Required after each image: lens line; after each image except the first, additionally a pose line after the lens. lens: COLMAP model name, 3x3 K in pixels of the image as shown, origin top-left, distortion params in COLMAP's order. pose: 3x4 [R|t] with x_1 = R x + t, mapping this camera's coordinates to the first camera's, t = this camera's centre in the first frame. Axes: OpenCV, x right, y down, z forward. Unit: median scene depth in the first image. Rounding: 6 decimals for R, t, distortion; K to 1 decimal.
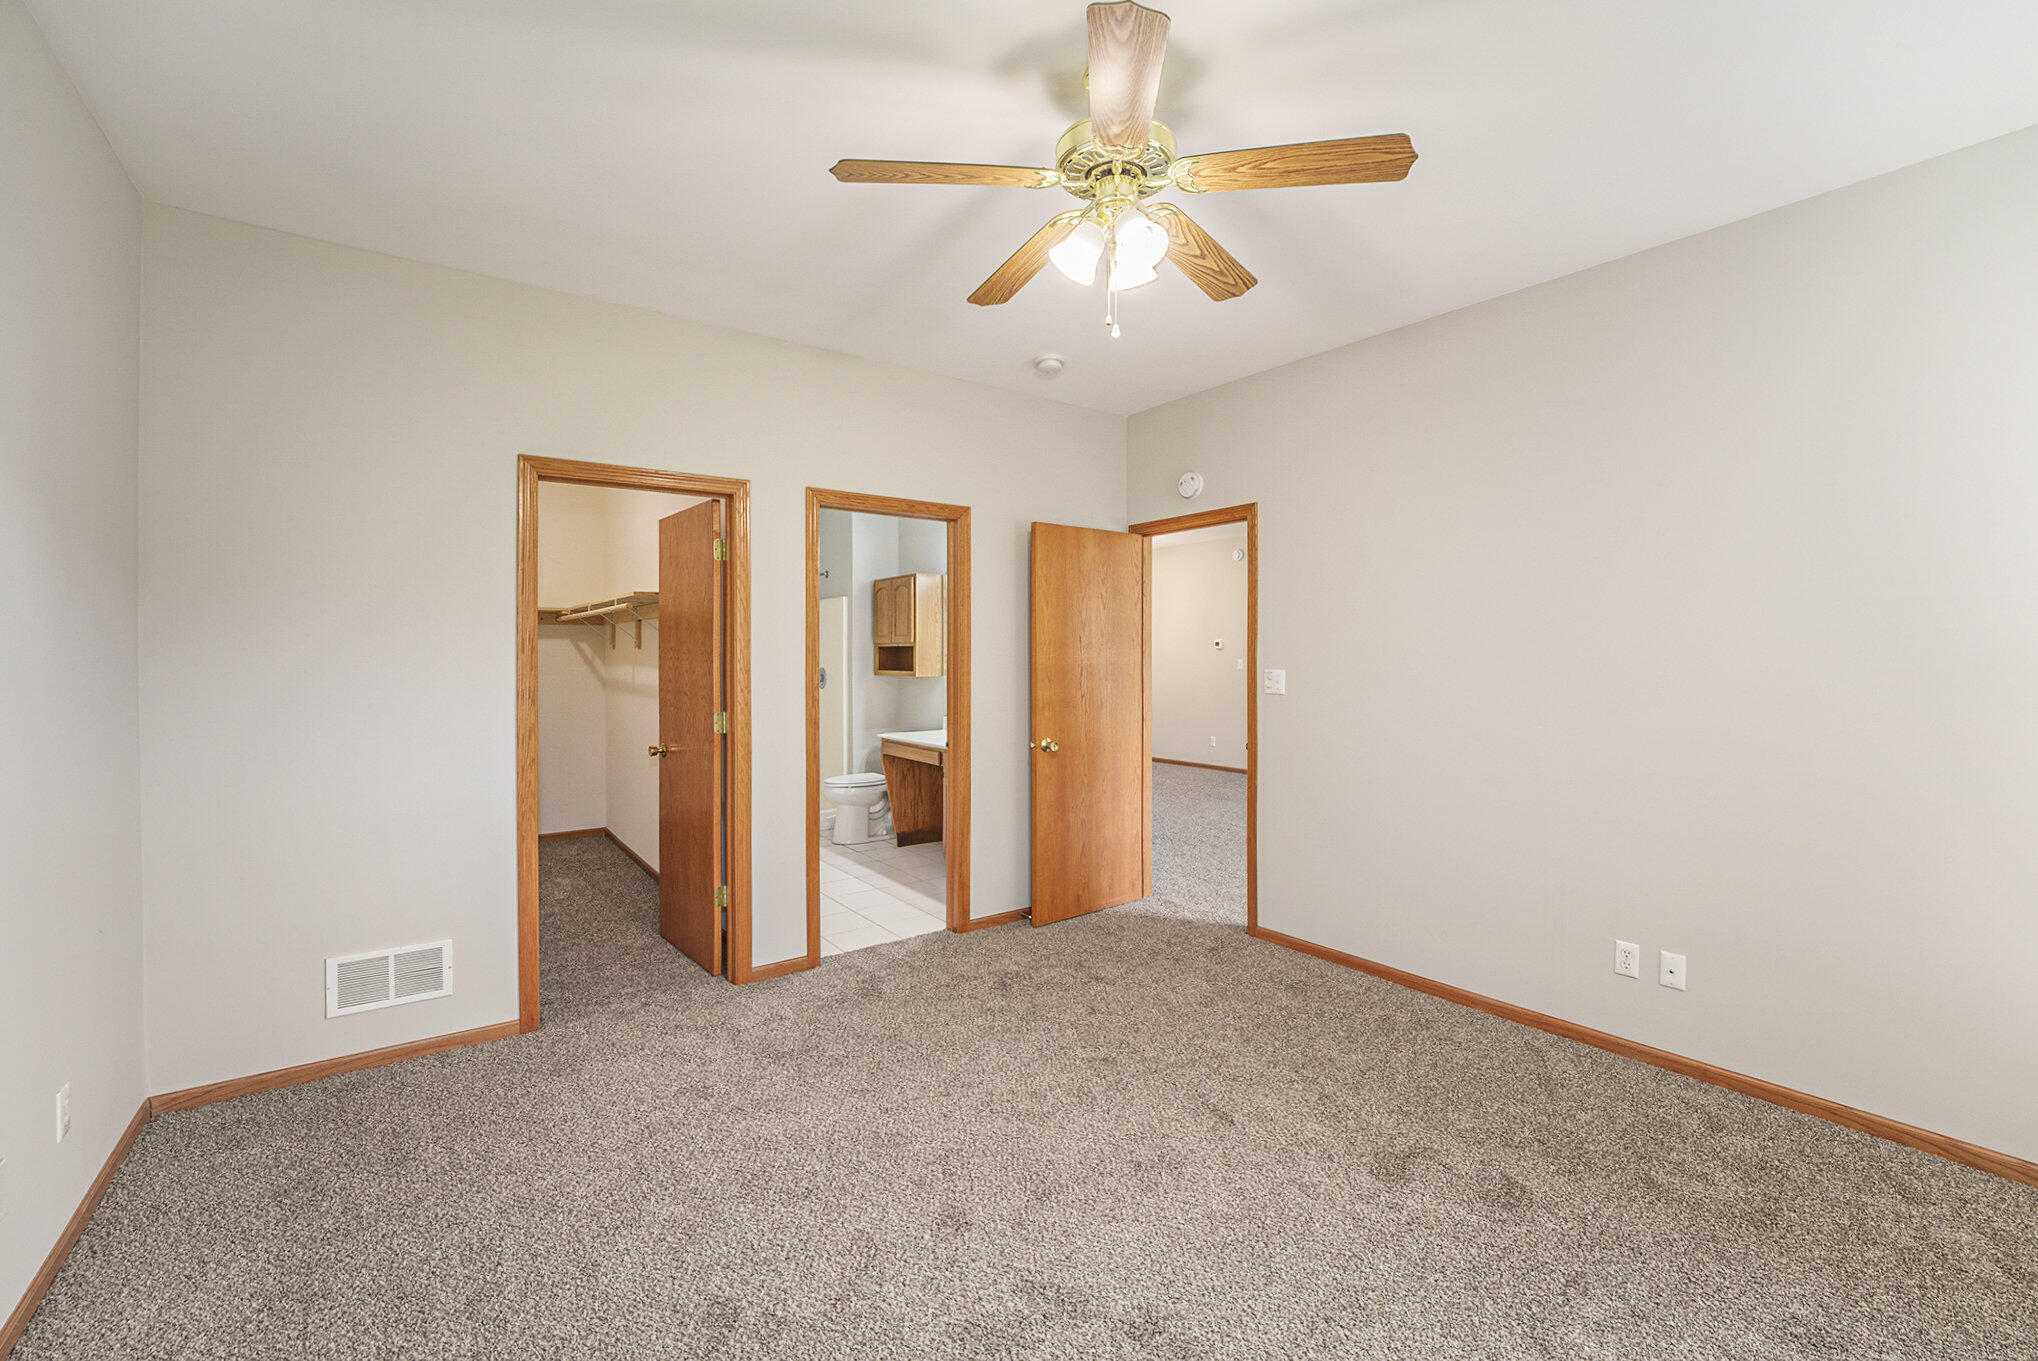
lens RADIAL K [[870.8, 0, 1019.0], [0, 870.8, 680.5], [0, 0, 1]] dist [-0.039276, -0.000116]
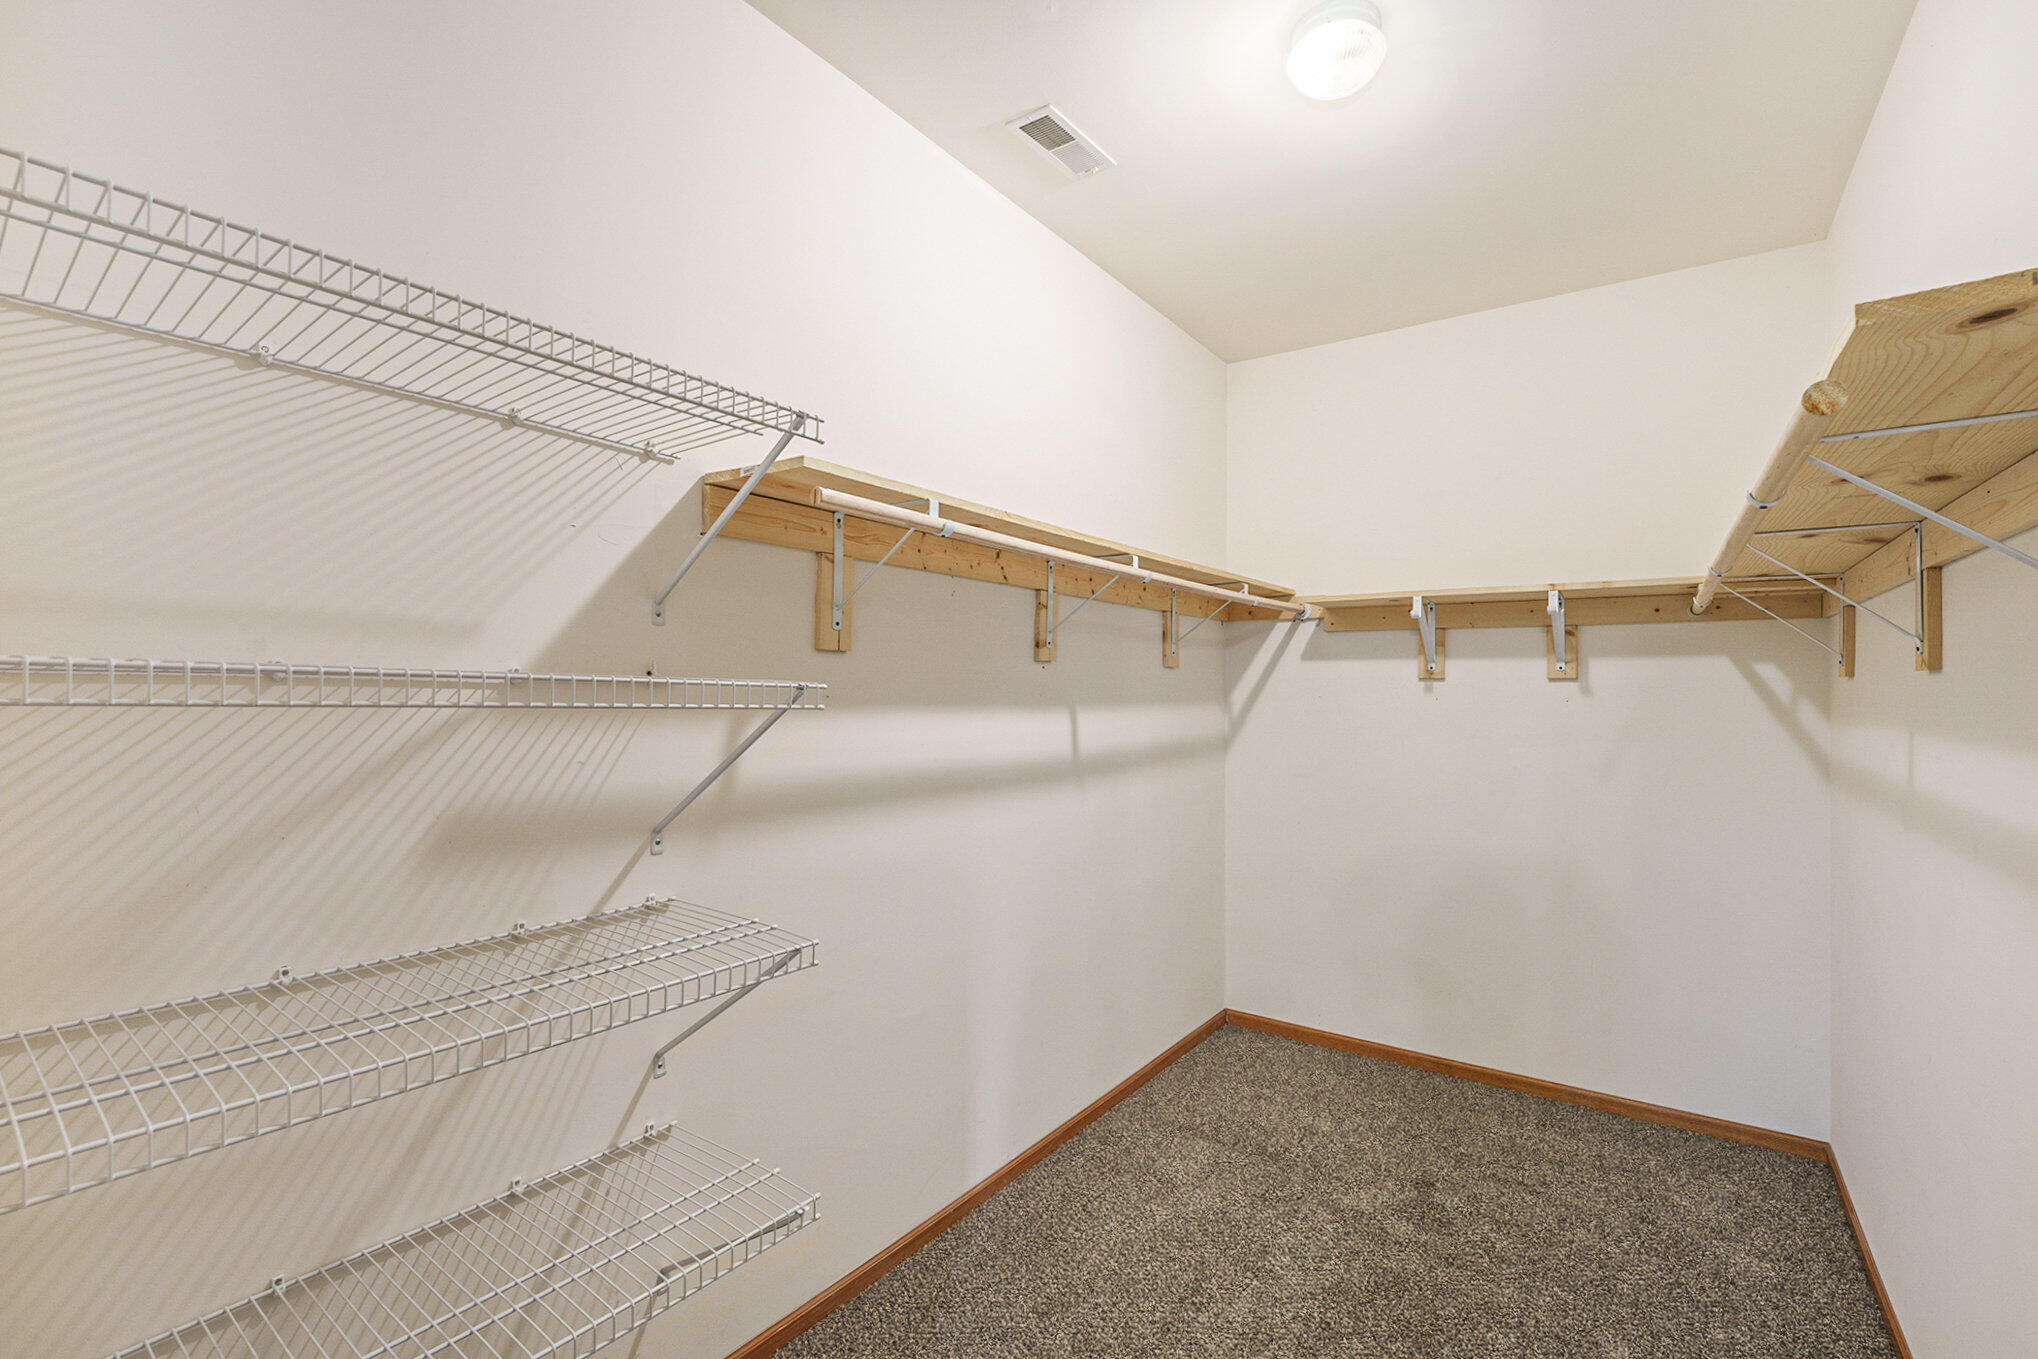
lens RADIAL K [[870.8, 0, 1019.0], [0, 870.8, 679.5], [0, 0, 1]] dist [-0.039276, -0.000116]
pose [[0.311431, -0.024649, -0.949949, -0.234985], [-0.019499, 0.999287, -0.032321, -0.016883], [0.950069, 0.028588, 0.310728, 0.538915]]
